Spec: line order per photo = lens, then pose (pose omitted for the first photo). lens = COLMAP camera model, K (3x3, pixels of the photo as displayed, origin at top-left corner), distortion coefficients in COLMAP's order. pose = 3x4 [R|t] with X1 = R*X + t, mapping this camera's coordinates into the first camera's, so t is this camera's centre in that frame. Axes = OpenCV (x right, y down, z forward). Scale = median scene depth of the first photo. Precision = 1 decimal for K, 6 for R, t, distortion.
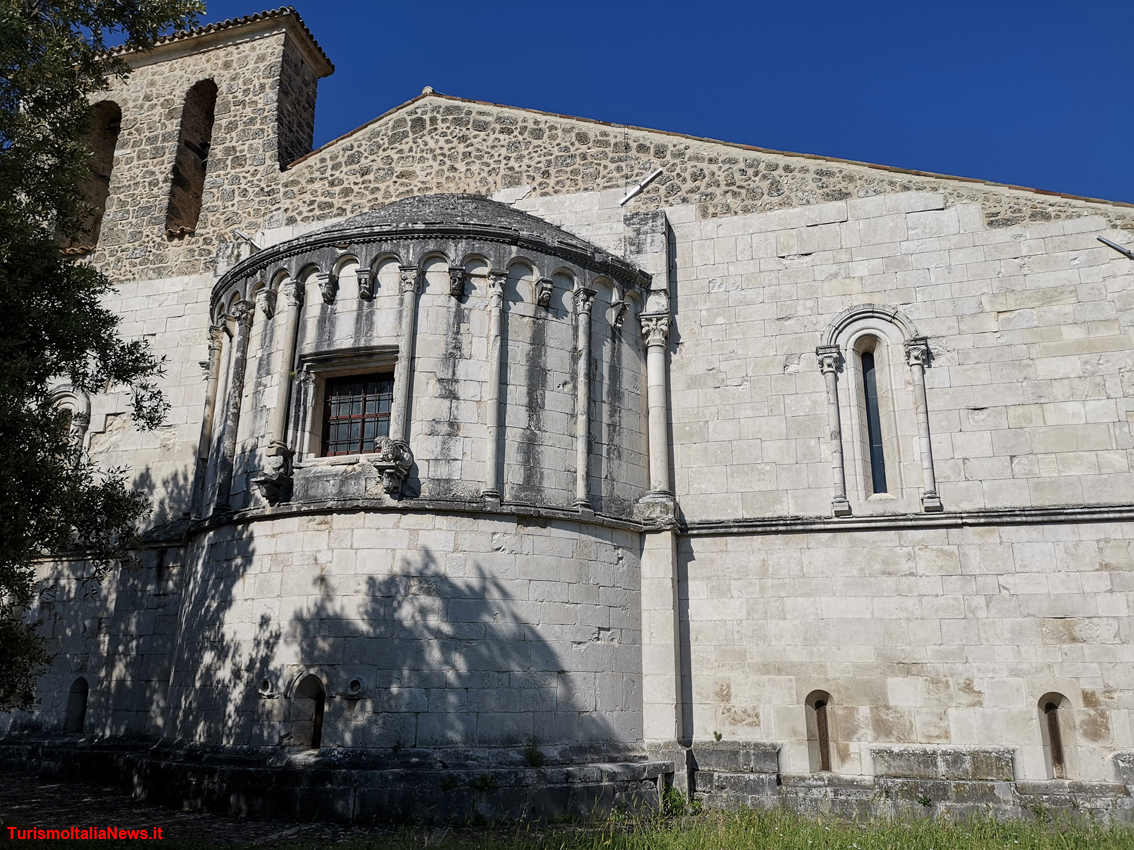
lens RADIAL K [[890.2, 0, 567.7], [0, 890.2, 426.8], [0, 0, 1]] dist [-0.006391, -0.001980]
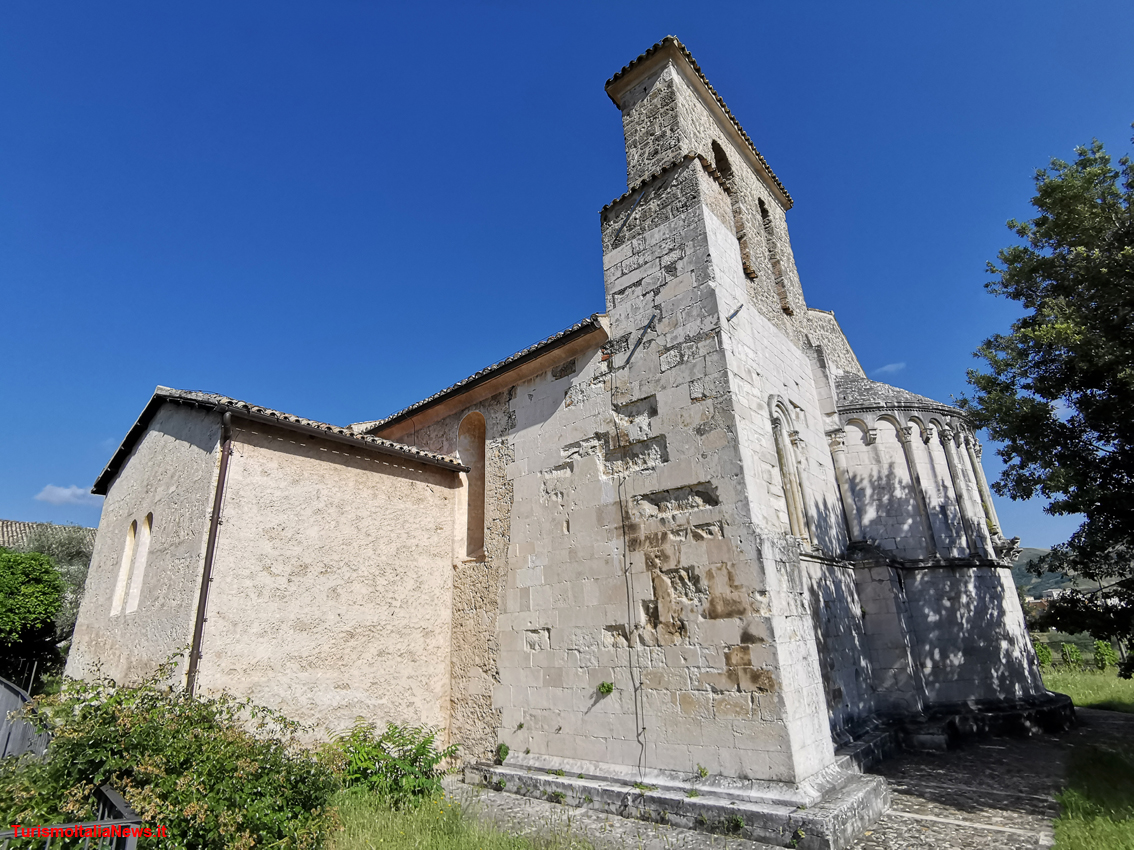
lens RADIAL K [[582.3, 0, 565.7], [0, 582.3, 423.1], [0, 0, 1]] dist [0.002700, 0.000521]
pose [[0.427116, 0.282639, 0.858887, -1.859483], [-0.223620, 0.953401, -0.202537, 0.267991], [-0.876109, -0.105558, 0.470416, 1.252063]]
